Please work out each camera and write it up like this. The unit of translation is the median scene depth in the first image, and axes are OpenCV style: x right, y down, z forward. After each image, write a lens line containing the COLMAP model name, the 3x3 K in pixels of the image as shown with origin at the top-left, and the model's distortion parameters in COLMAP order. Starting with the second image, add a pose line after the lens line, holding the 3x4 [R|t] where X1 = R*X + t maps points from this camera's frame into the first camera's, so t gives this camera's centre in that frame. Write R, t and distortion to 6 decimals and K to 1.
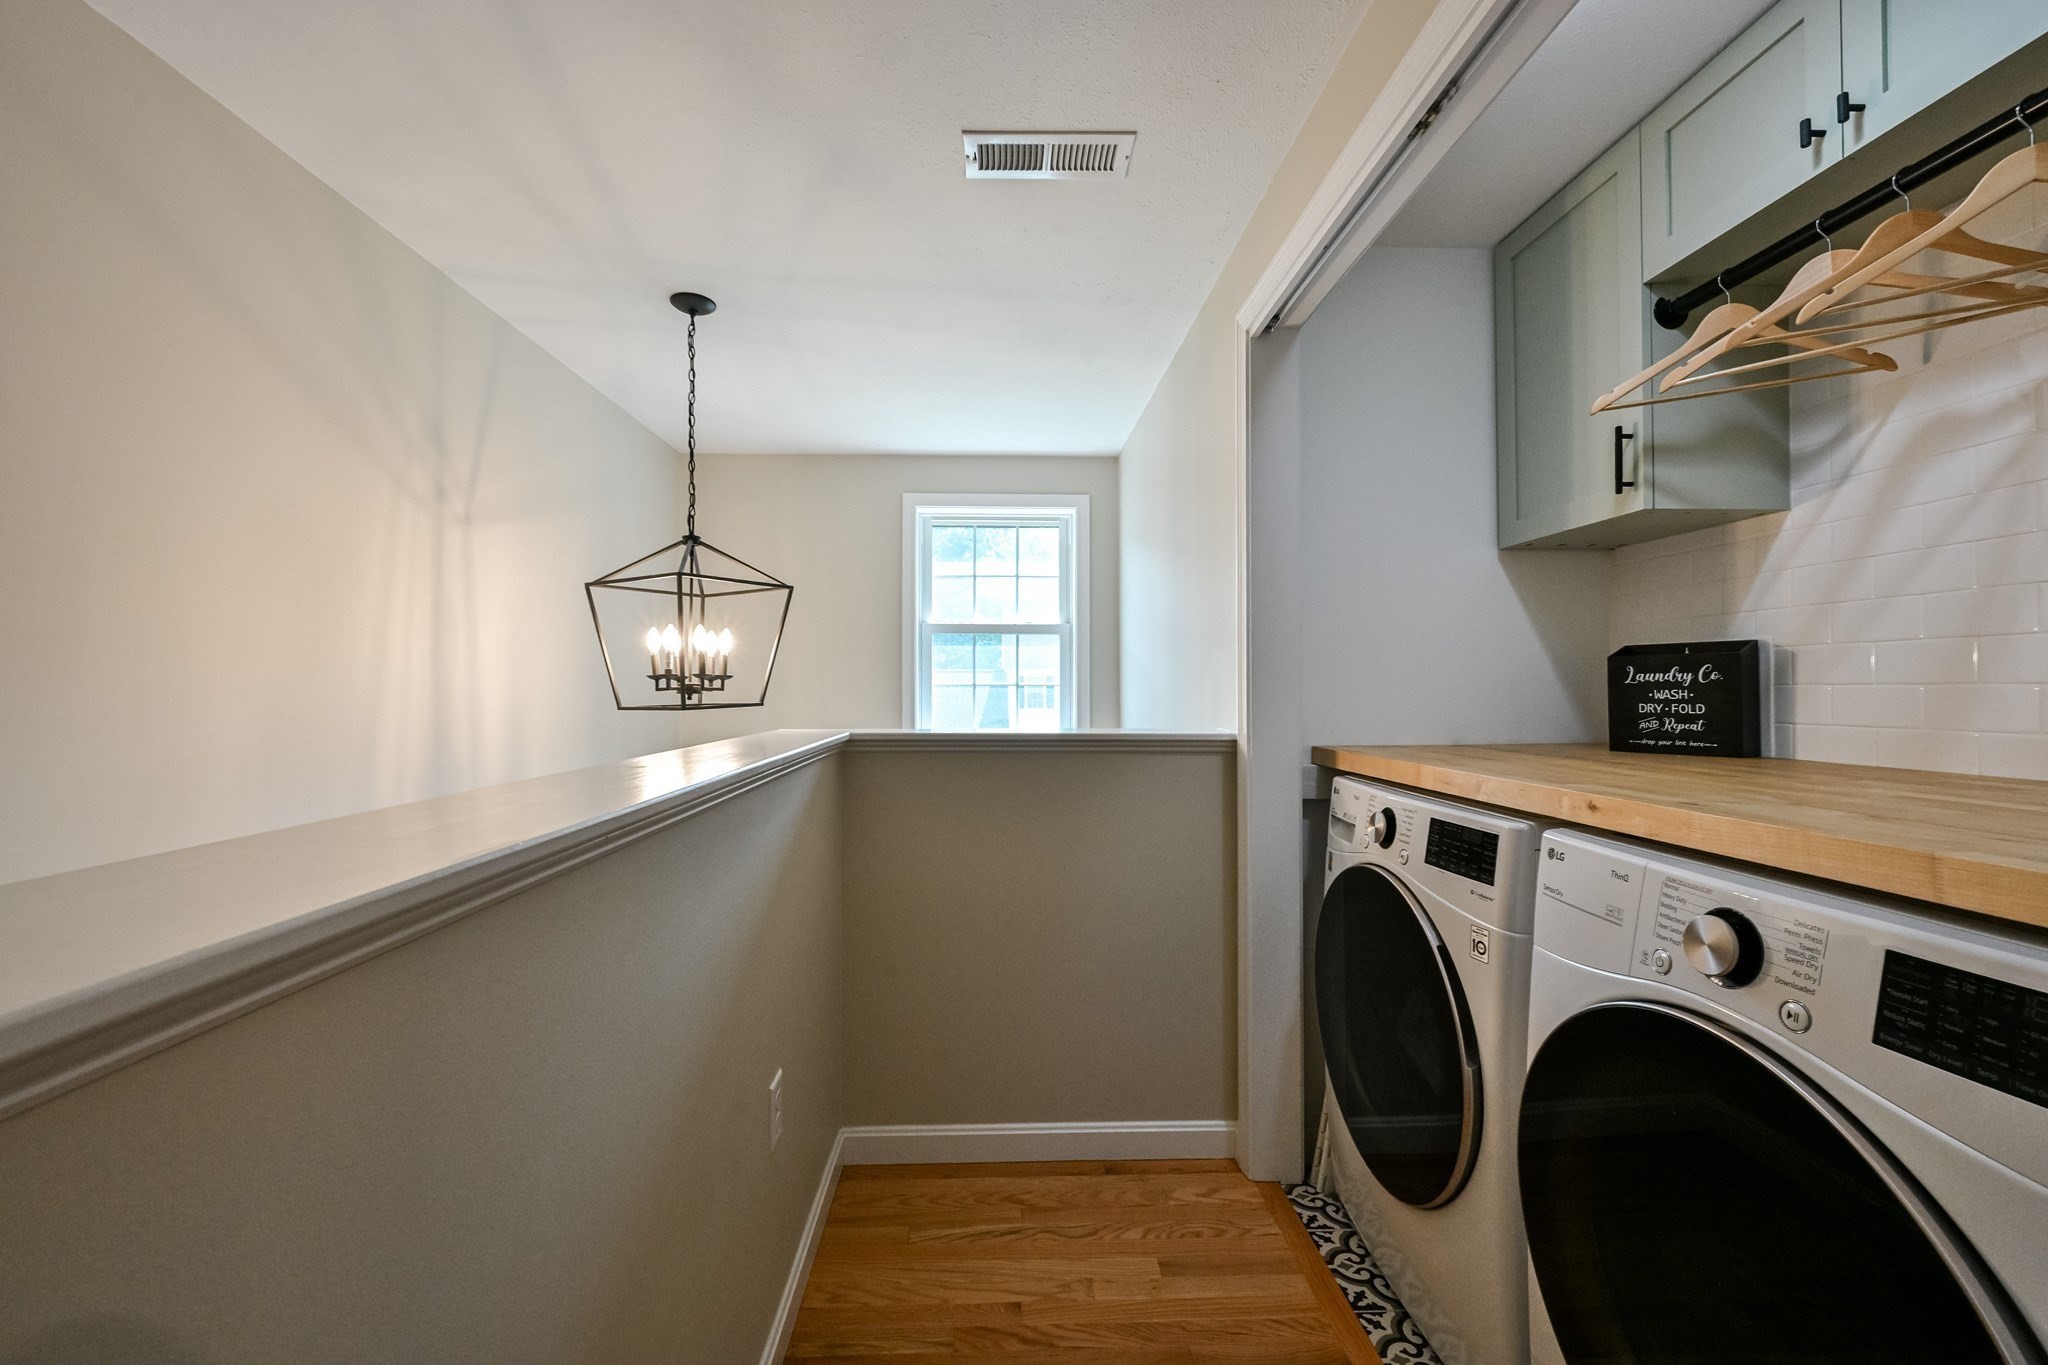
lens RADIAL K [[825.1, 0, 967.5], [0, 825.1, 690.4], [0, 0, 1]] dist [0.000408, -0.000111]
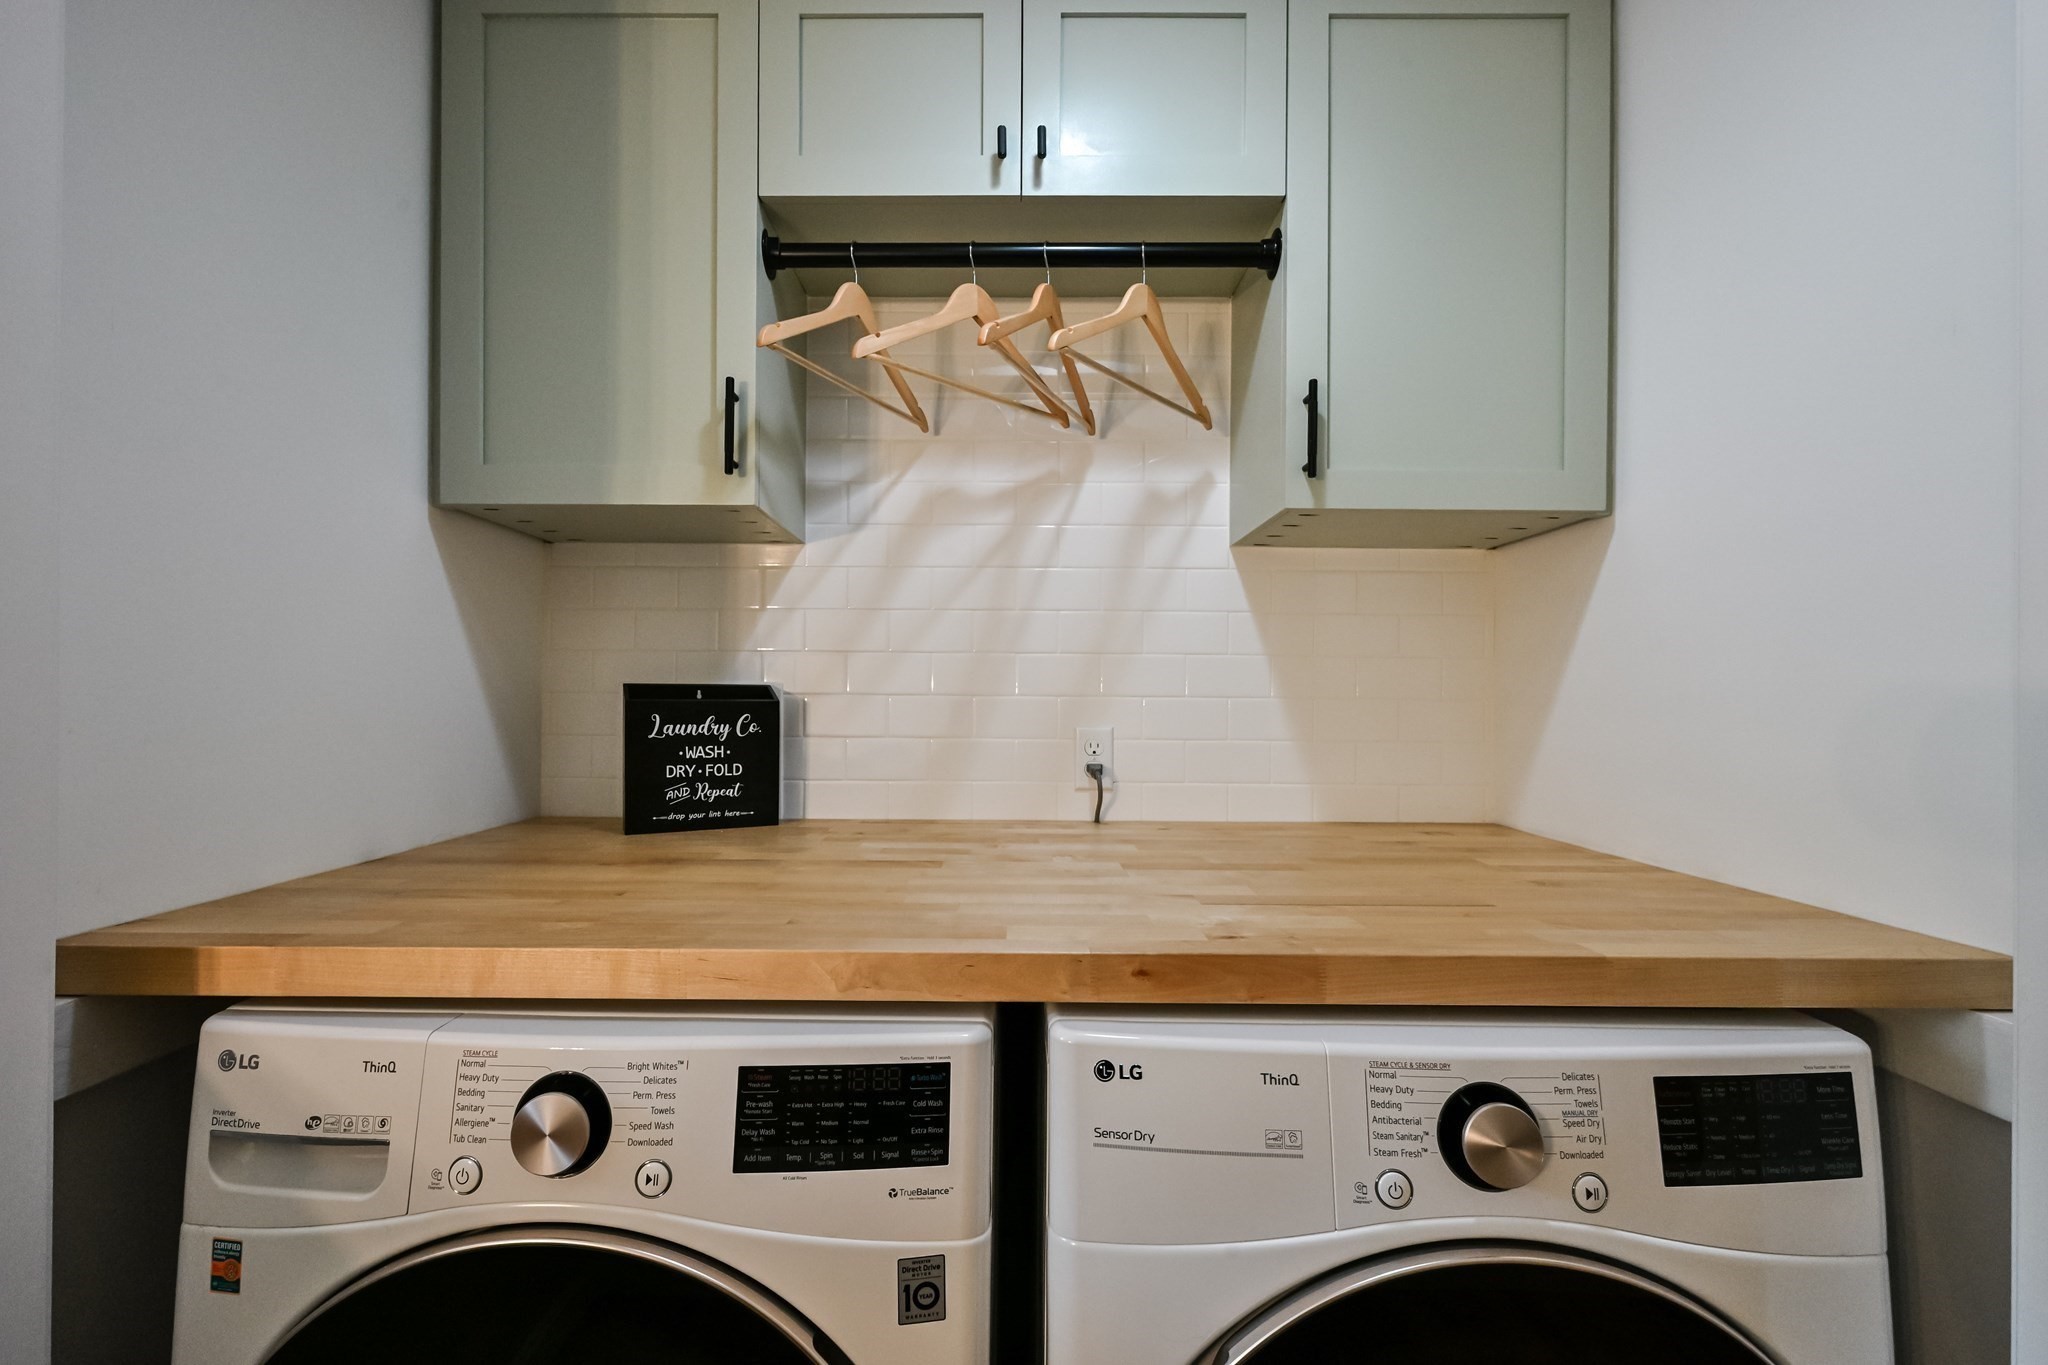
lens RADIAL K [[825.1, 0, 967.5], [0, 825.1, 690.4], [0, 0, 1]] dist [0.000408, -0.000111]
pose [[-0.014886, 0.005653, 0.999873, 0.086573], [-0.004727, 0.999972, -0.005724, -0.052549], [-0.999878, -0.004811, -0.014859, 0.819974]]
